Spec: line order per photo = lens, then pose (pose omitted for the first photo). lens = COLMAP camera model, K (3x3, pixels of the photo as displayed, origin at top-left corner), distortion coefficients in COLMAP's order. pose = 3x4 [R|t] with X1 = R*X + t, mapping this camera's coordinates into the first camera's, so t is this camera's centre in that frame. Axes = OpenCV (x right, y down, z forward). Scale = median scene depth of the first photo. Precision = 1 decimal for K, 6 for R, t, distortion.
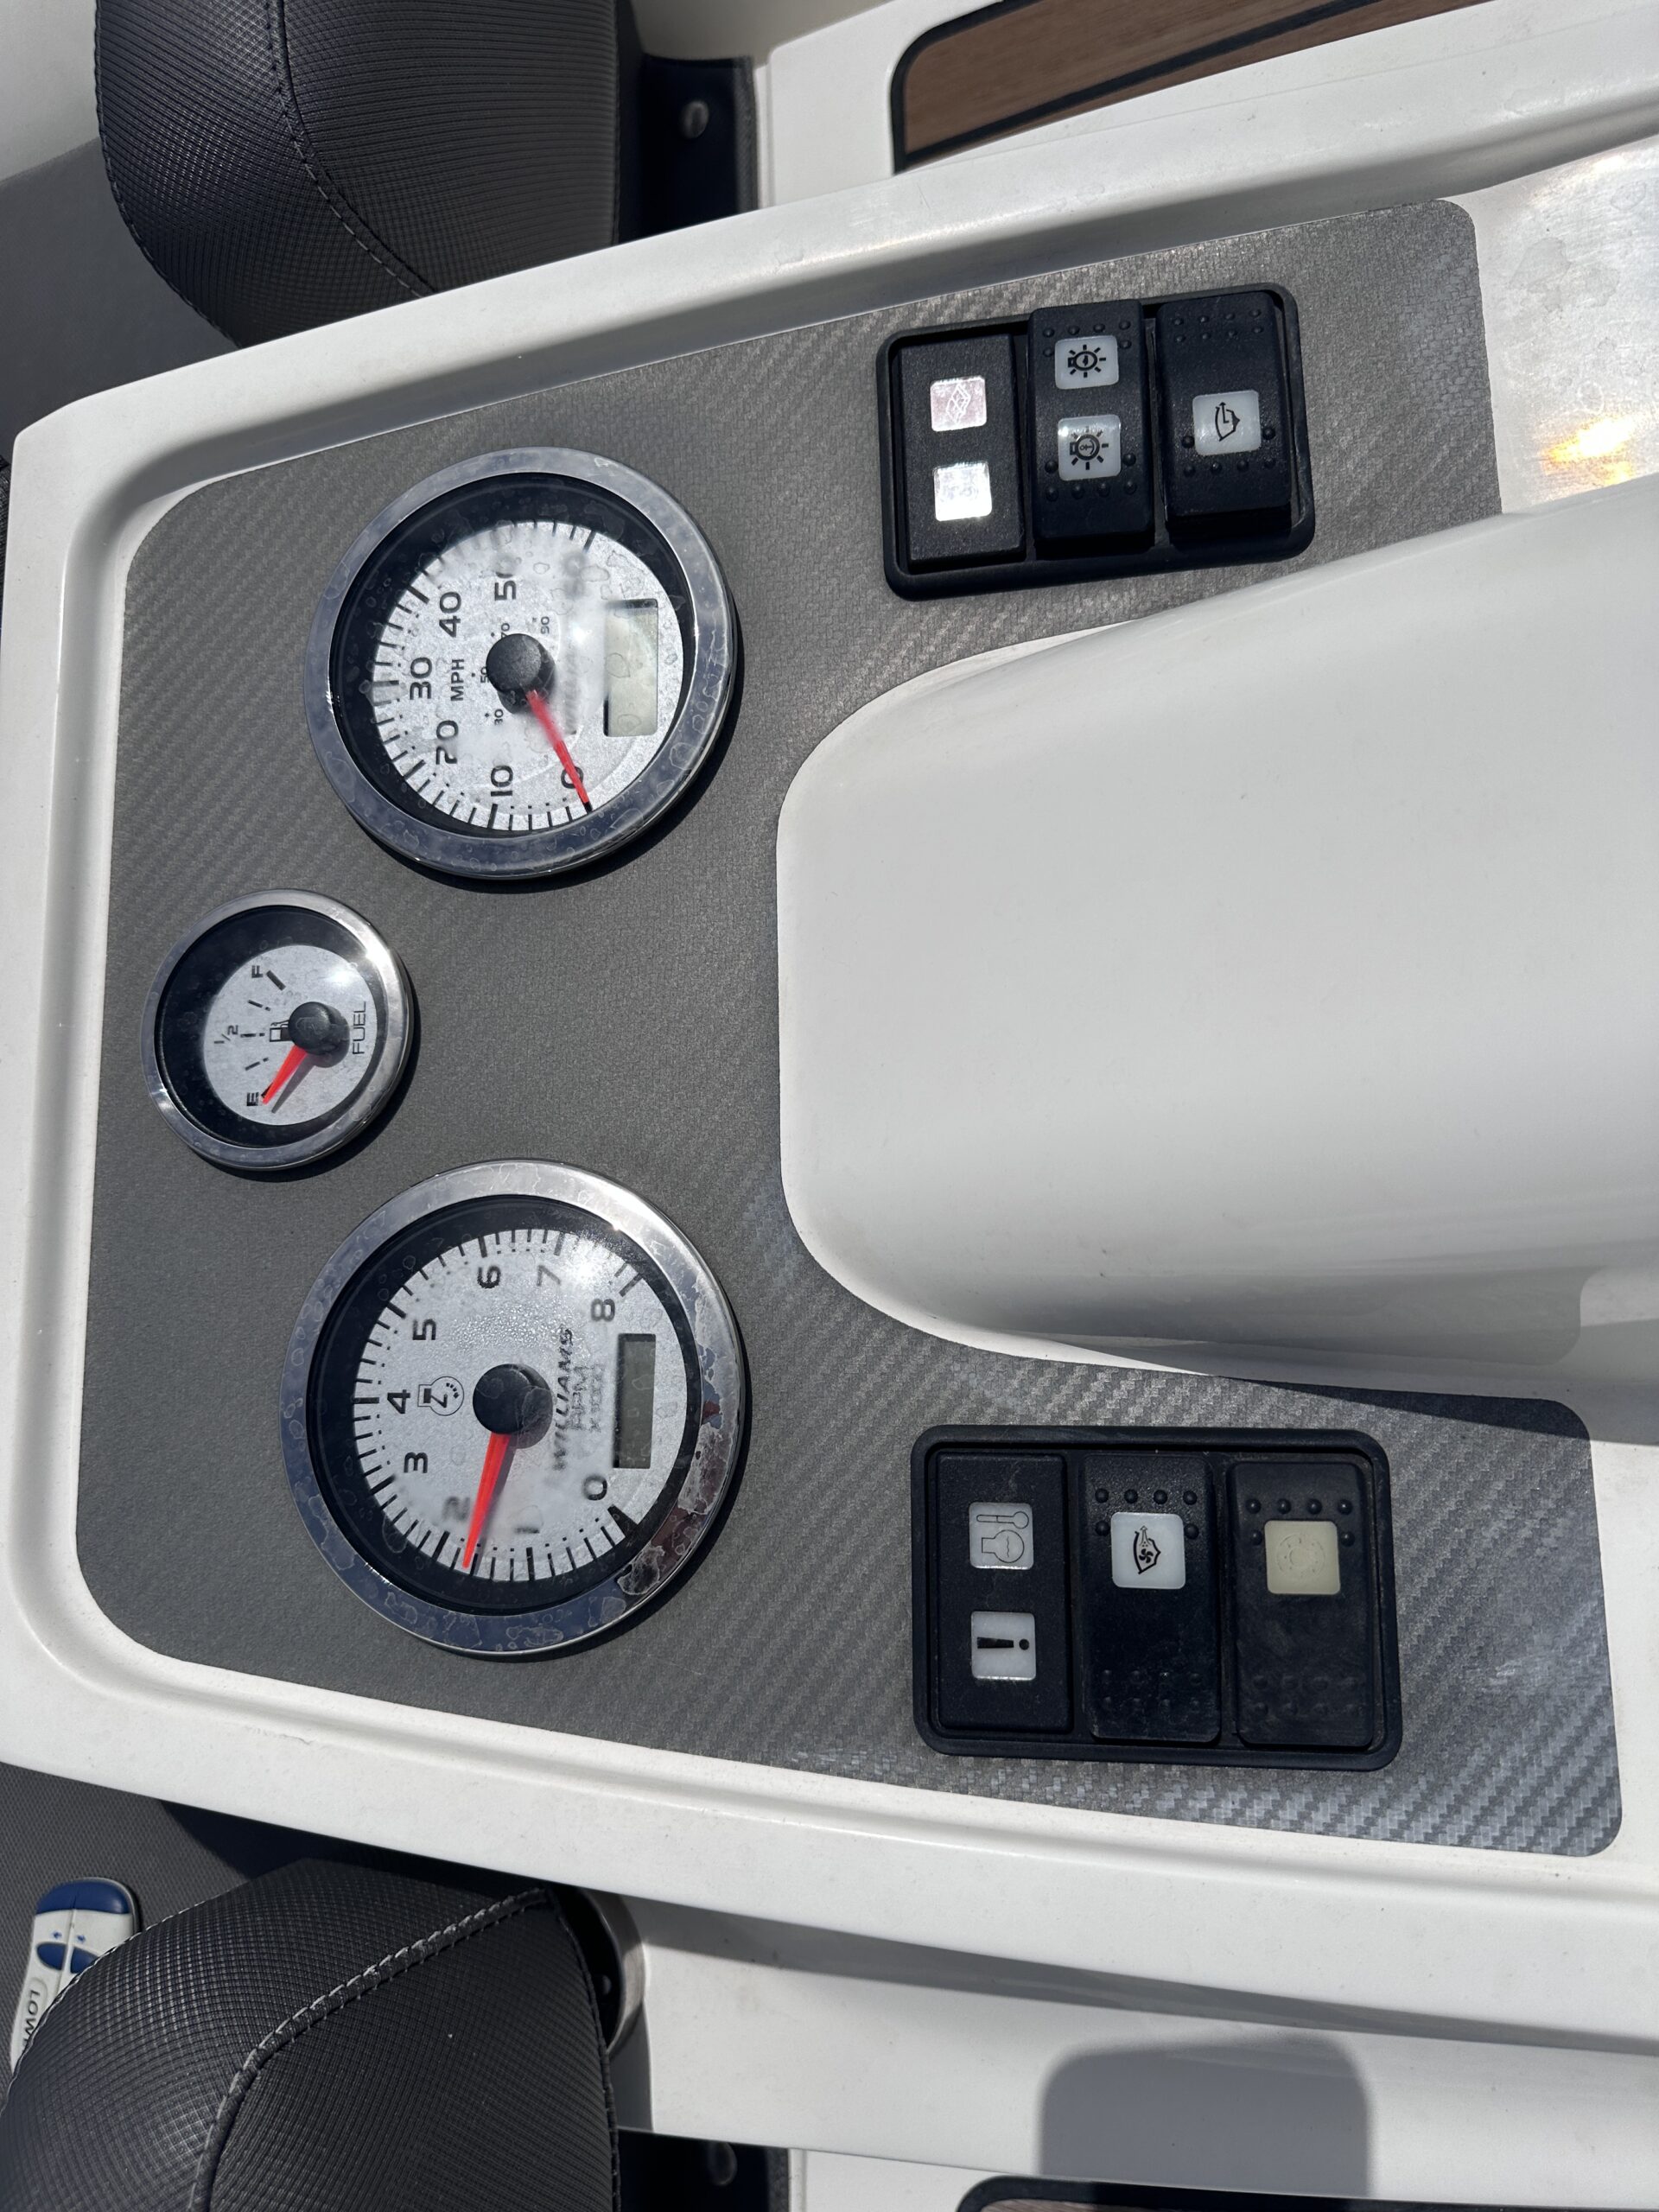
lens RADIAL K [[1549.1, 0, 827.9], [0, 1549.1, 1109.1], [0, 0, 1]] dist [0.029729, -0.035877]
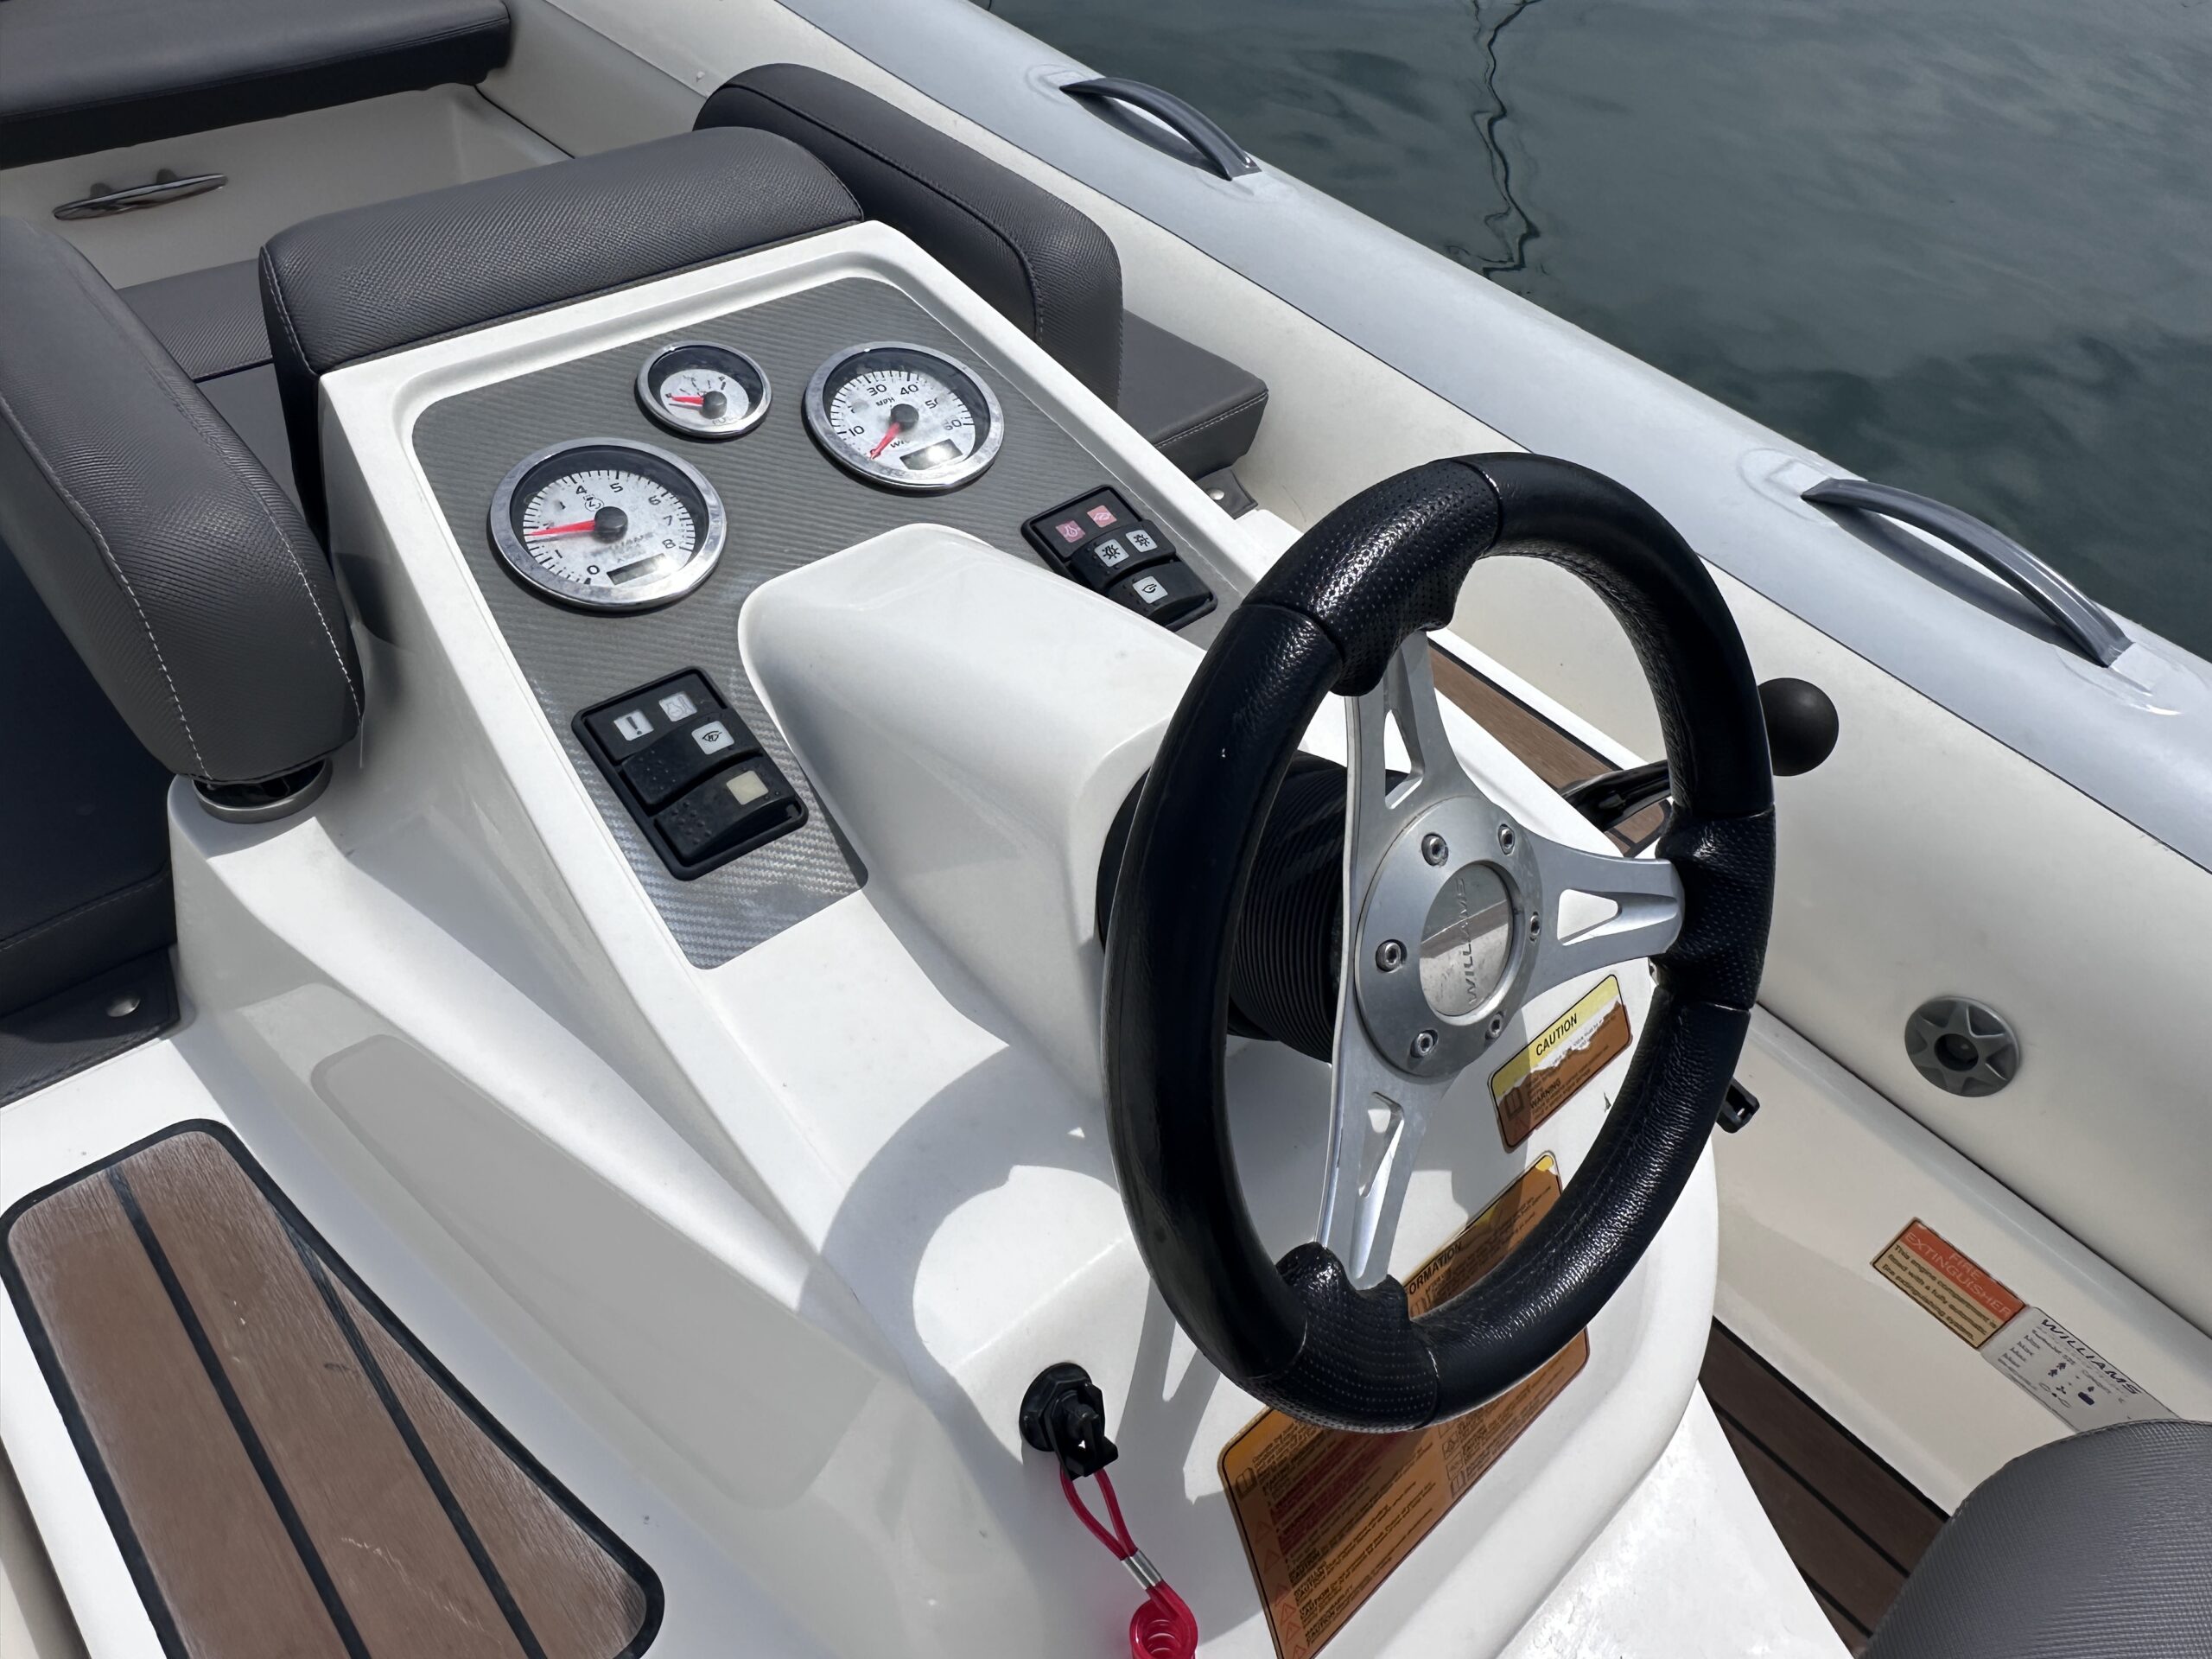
lens RADIAL K [[1519.6, 0, 1120.5], [0, 1519.6, 778.5], [0, 0, 1]] dist [-0.021574, 0.018508]
pose [[0.552832, 0.818281, -0.157458, 0.866844], [-0.795556, 0.462068, -0.391897, 0.659949], [-0.247926, 0.341920, 0.906435, -1.027812]]
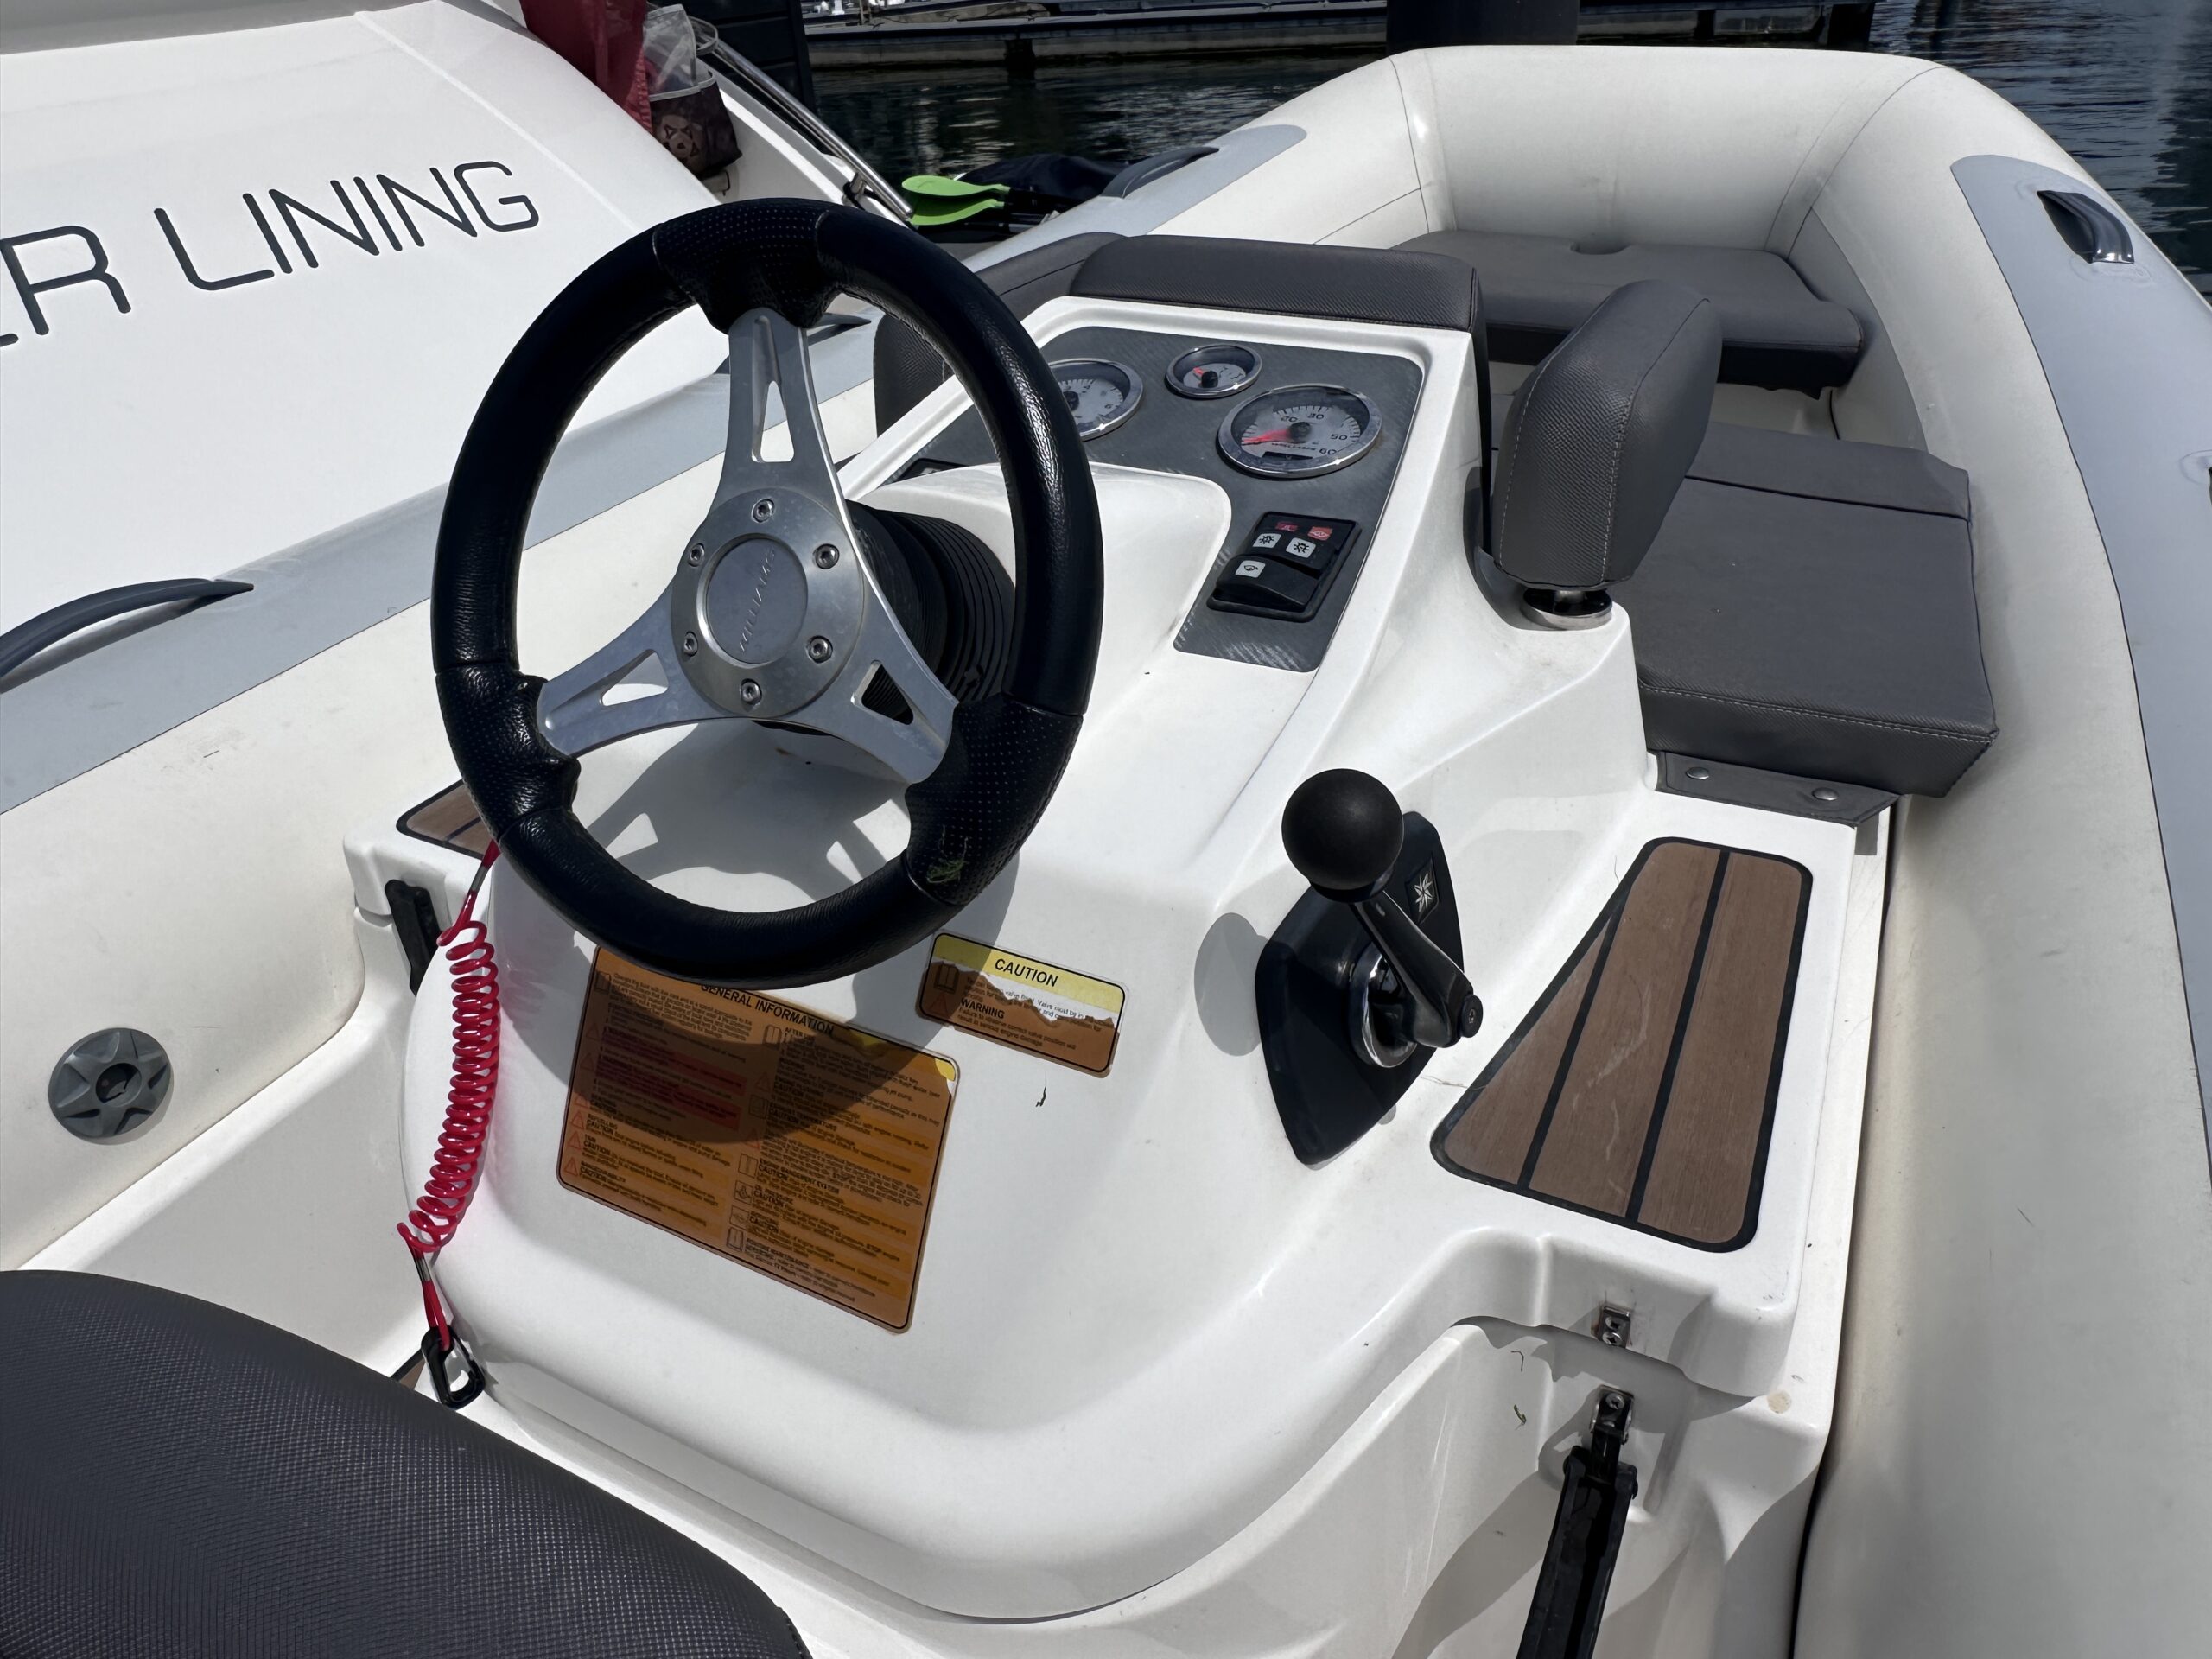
lens RADIAL K [[1426.8, 0, 1147.4], [0, 1426.8, 795.1], [0, 0, 1]] dist [0.003350, -0.006479]
pose [[-0.409110, 0.788592, -0.459078, 1.830778], [-0.849889, -0.146180, 0.506280, -1.659380], [0.332140, 0.597290, 0.730019, -0.630567]]
